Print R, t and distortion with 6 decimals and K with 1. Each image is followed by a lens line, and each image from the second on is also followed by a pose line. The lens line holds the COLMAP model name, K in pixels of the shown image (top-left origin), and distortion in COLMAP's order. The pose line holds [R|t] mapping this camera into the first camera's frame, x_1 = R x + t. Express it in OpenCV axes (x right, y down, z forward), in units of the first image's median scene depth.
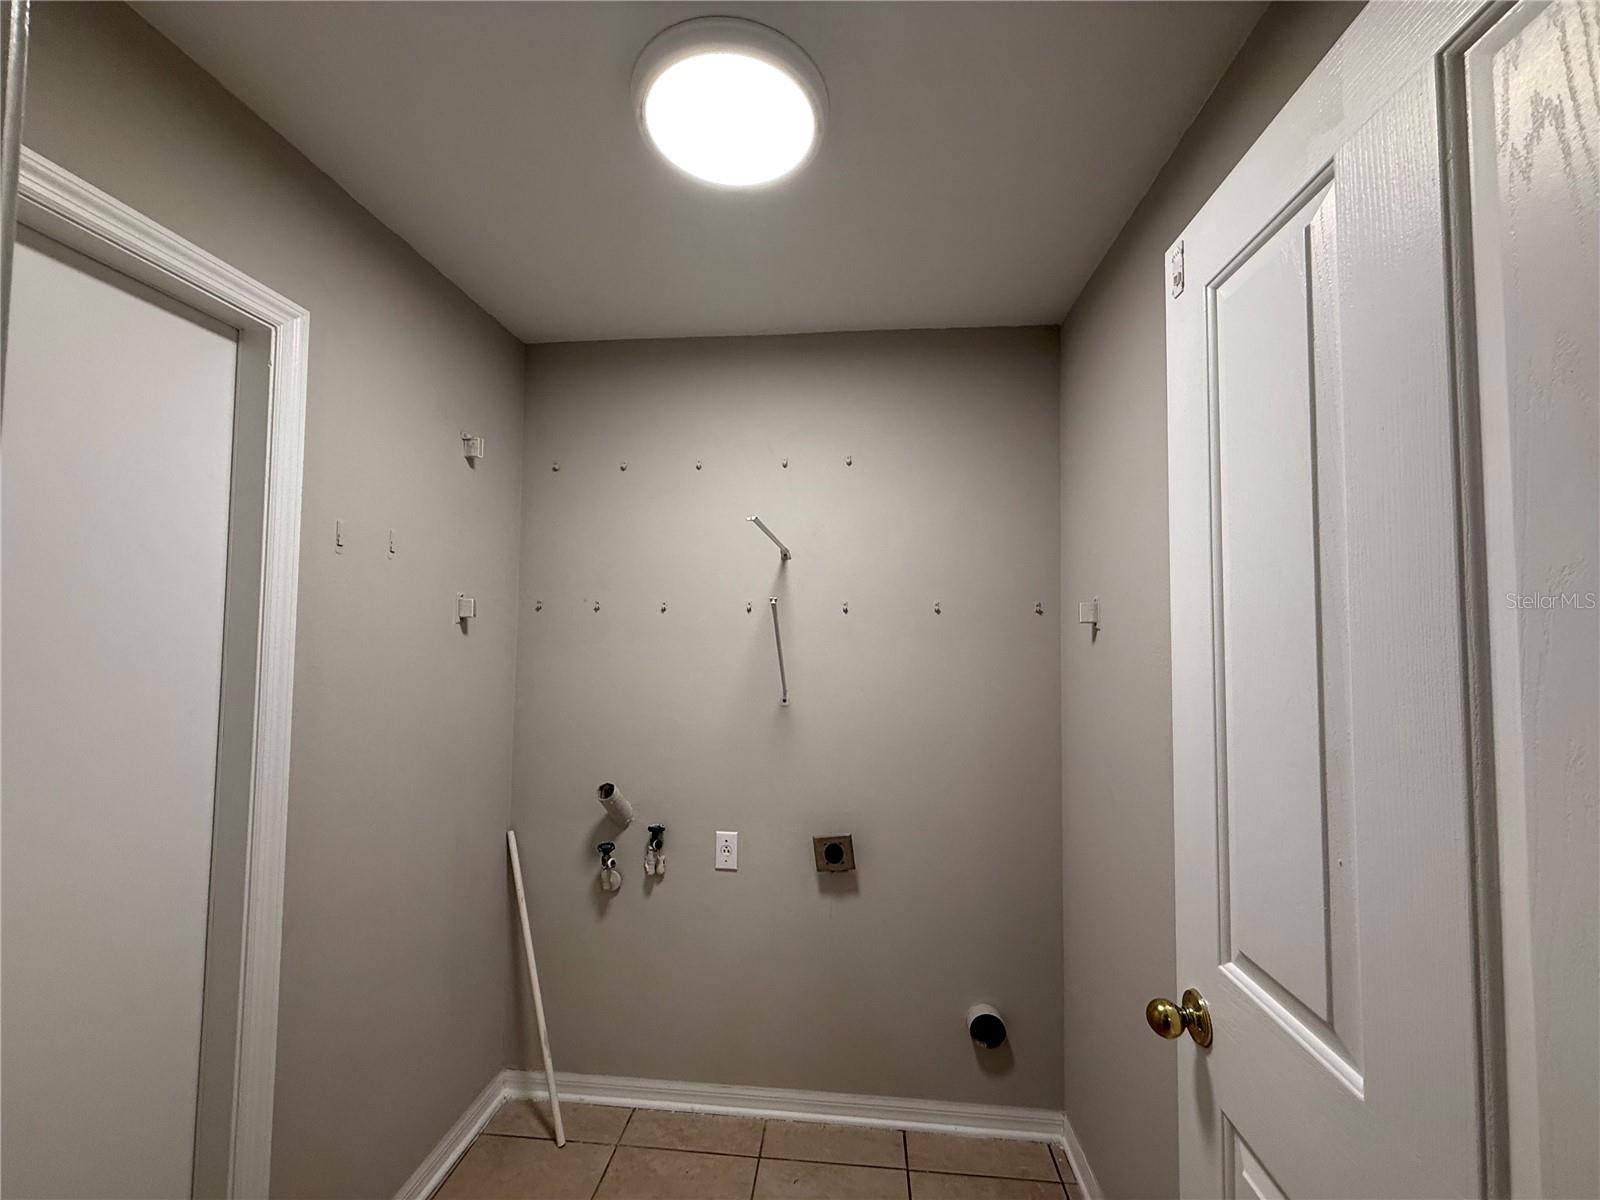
lens RADIAL K [[637.6, 0, 798.9], [0, 637.6, 601.3], [0, 0, 1]] dist [0.000701, -0.000115]
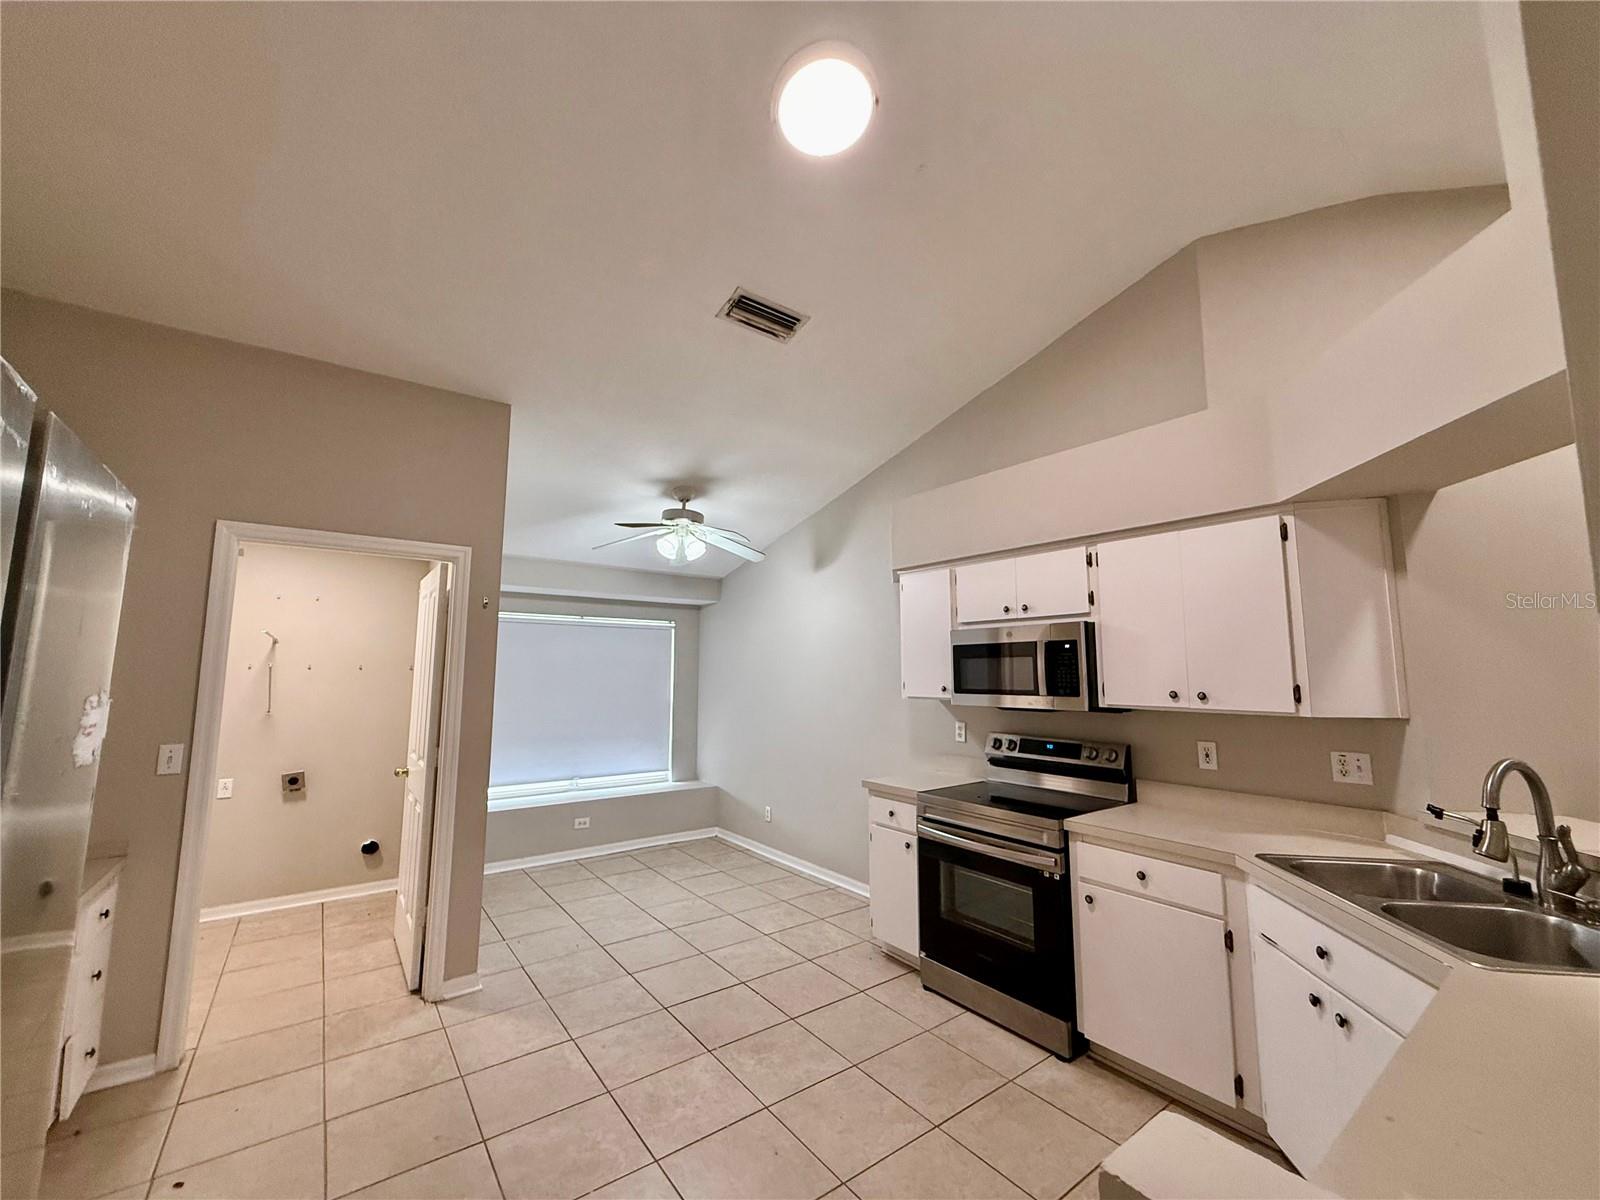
lens RADIAL K [[637.6, 0, 796.9], [0, 637.6, 605.1], [0, 0, 1]] dist [0.000701, -0.000115]
pose [[0.747127, 0.067964, 0.661197, -0.137759], [-0.027302, 0.997057, -0.071637, -0.091193], [-0.664120, 0.035470, 0.746784, -1.744375]]
